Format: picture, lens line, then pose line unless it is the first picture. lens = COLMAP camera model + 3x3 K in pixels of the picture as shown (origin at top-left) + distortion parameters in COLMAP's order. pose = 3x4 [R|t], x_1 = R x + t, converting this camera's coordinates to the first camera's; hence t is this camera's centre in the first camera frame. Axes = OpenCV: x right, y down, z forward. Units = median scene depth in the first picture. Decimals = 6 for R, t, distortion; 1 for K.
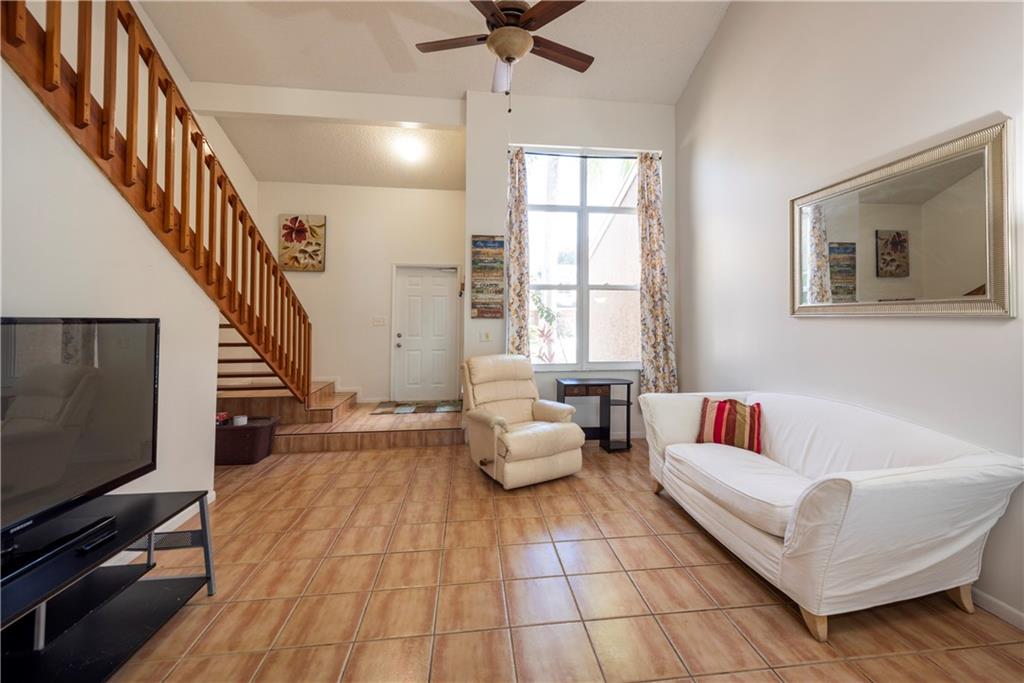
lens RADIAL K [[420.3, 0, 536.5], [0, 420.3, 311.5], [0, 0, 1]] dist [0.009044, -0.000990]
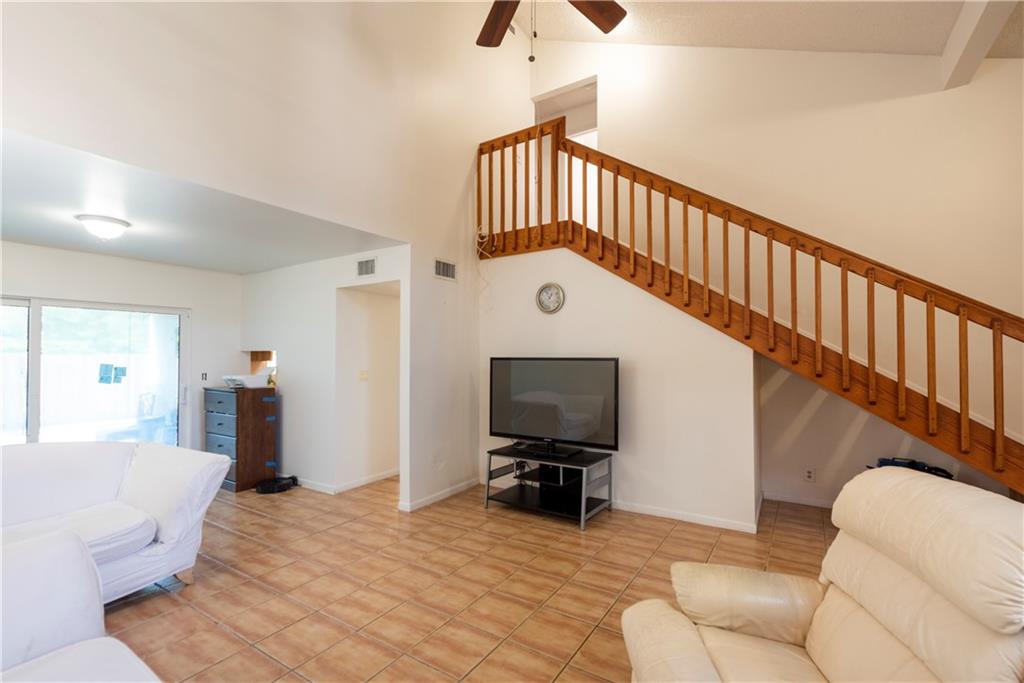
lens RADIAL K [[450.5, 0, 530.3], [0, 450.5, 358.3], [0, 0, 1]] dist [0.004951, -0.001133]
pose [[-0.651565, -0.002649, -0.758588, 0.588039], [0.009851, 0.999880, -0.011952, 0.031182], [0.758529, -0.015260, -0.651461, 1.759746]]
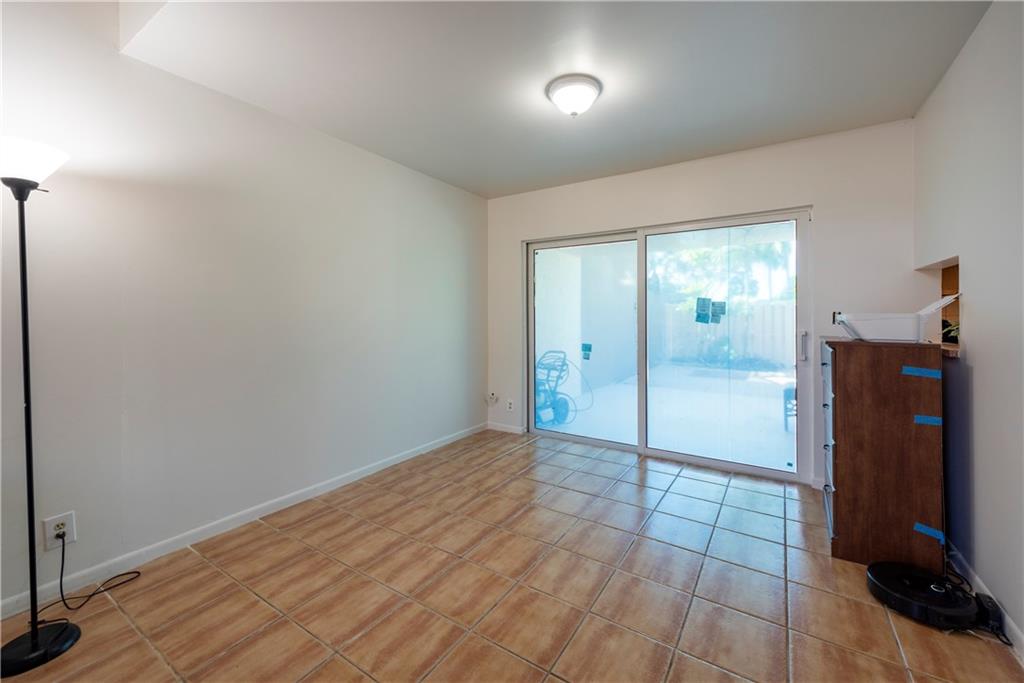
lens RADIAL K [[420.3, 0, 505.3], [0, 420.3, 312.9], [0, 0, 1]] dist [0.009044, -0.000990]
pose [[-0.738119, -0.000532, 0.674671, -0.159888], [-0.013150, 0.999821, -0.013599, 0.091578], [-0.674543, -0.018910, -0.737994, 0.626004]]
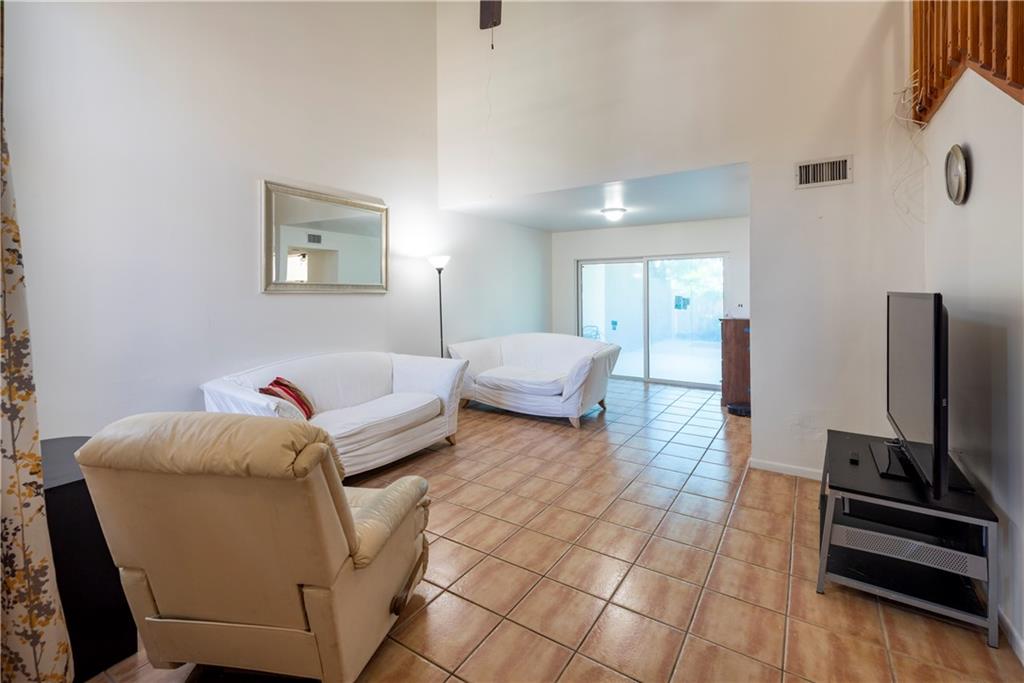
lens RADIAL K [[450.5, 0, 495.7], [0, 450.5, 293.3], [0, 0, 1]] dist [0.004951, -0.001133]
pose [[-0.718570, -0.001421, 0.695454, -0.842184], [-0.008284, 0.999944, -0.006515, 0.025060], [-0.695406, -0.010443, -0.718541, 1.968002]]
